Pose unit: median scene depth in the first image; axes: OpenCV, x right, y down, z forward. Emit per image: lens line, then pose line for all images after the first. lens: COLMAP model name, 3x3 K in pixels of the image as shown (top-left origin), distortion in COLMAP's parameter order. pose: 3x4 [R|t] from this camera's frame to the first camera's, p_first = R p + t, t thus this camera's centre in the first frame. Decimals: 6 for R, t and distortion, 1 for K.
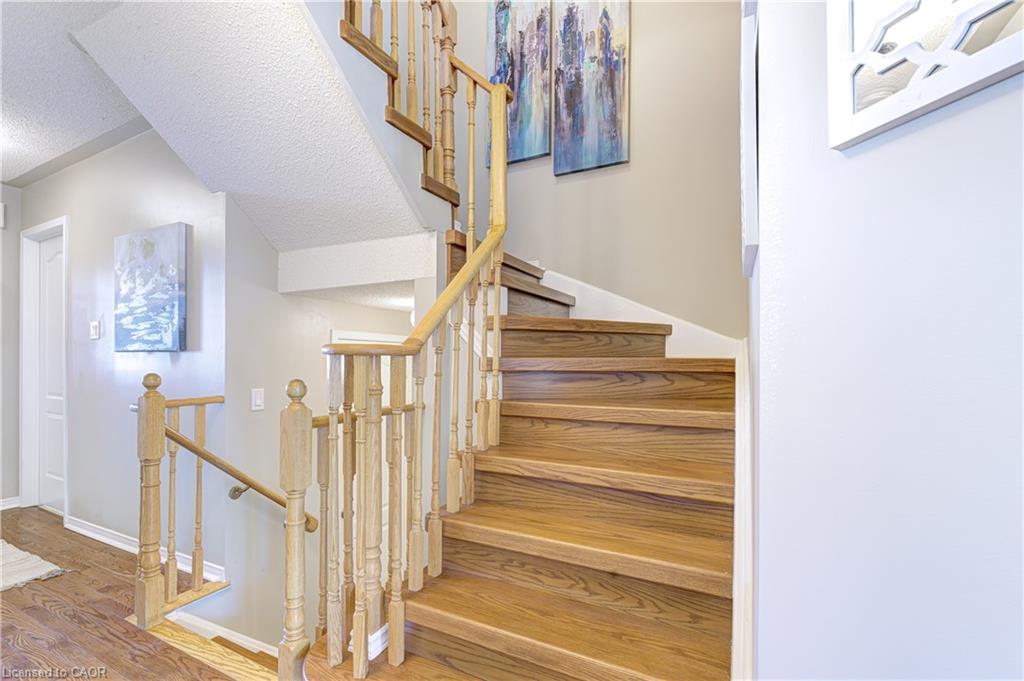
lens RADIAL K [[451.2, 0, 508.8], [0, 451.2, 345.2], [0, 0, 1]] dist [-0.004549, 0.000252]
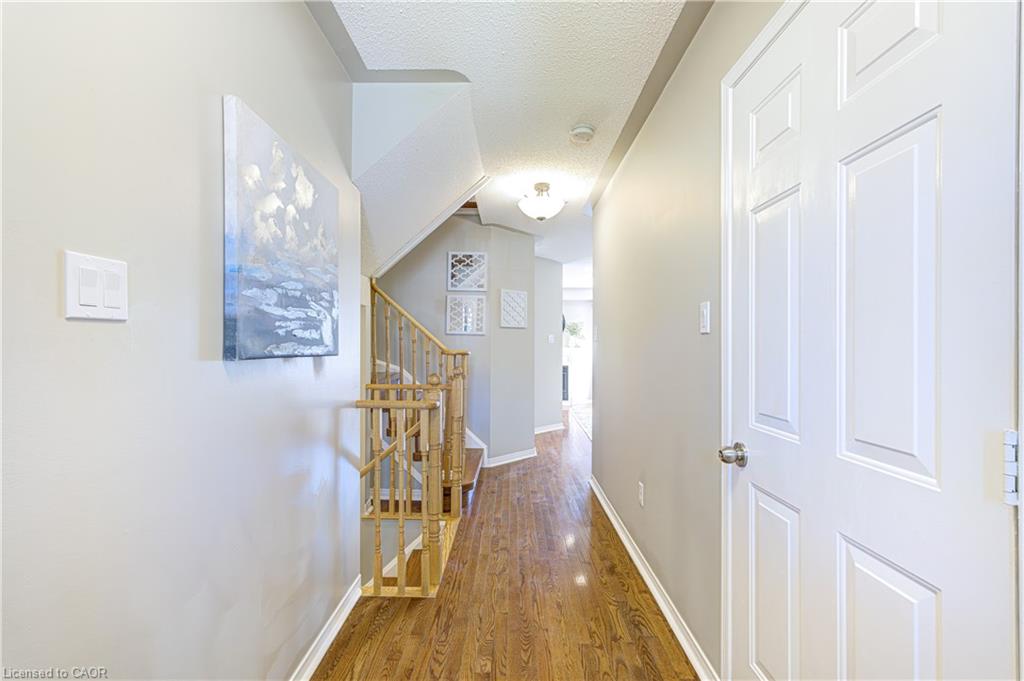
lens RADIAL K [[451.2, 0, 510.6], [0, 451.2, 343.6], [0, 0, 1]] dist [-0.004549, 0.000252]
pose [[-0.451124, 0.007275, 0.892431, -1.440520], [0.002074, 0.999973, -0.007103, 0.001312], [-0.892459, -0.001354, -0.451127, 0.998148]]
